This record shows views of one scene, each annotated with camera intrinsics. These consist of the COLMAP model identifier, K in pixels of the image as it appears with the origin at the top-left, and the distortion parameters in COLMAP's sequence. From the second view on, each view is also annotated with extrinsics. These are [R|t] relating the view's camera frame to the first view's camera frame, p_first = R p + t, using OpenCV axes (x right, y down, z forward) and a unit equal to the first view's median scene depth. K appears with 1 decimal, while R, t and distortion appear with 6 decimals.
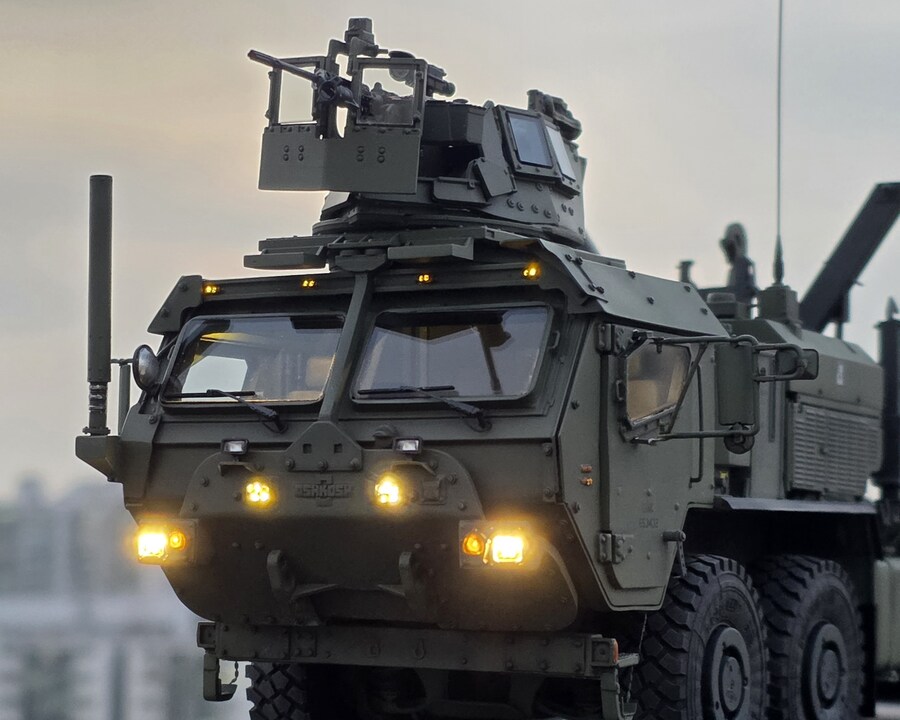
lens RADIAL K [[2640.6, 0, 295.3], [0, 2640.6, 362.4], [0, 0, 1]] dist [0.148076, -0.972103]
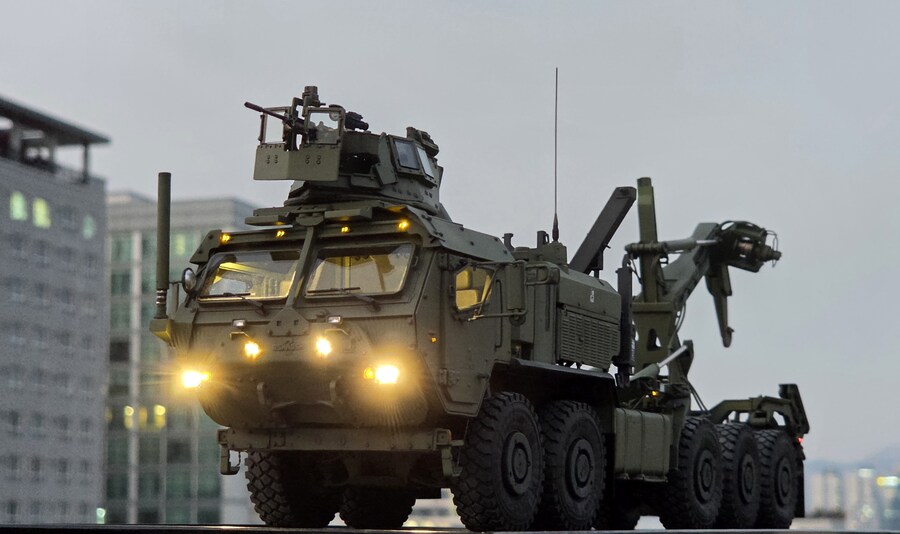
lens RADIAL K [[2193.8, 0, 477.8], [0, 2193.8, 301.5], [0, 0, 1]] dist [-1.403005, 27.254561]
pose [[0.996010, 0.005993, 0.089036, 0.007227], [-0.002950, 0.999408, -0.034272, 0.064538], [-0.089188, 0.033872, 0.995439, -0.453056]]
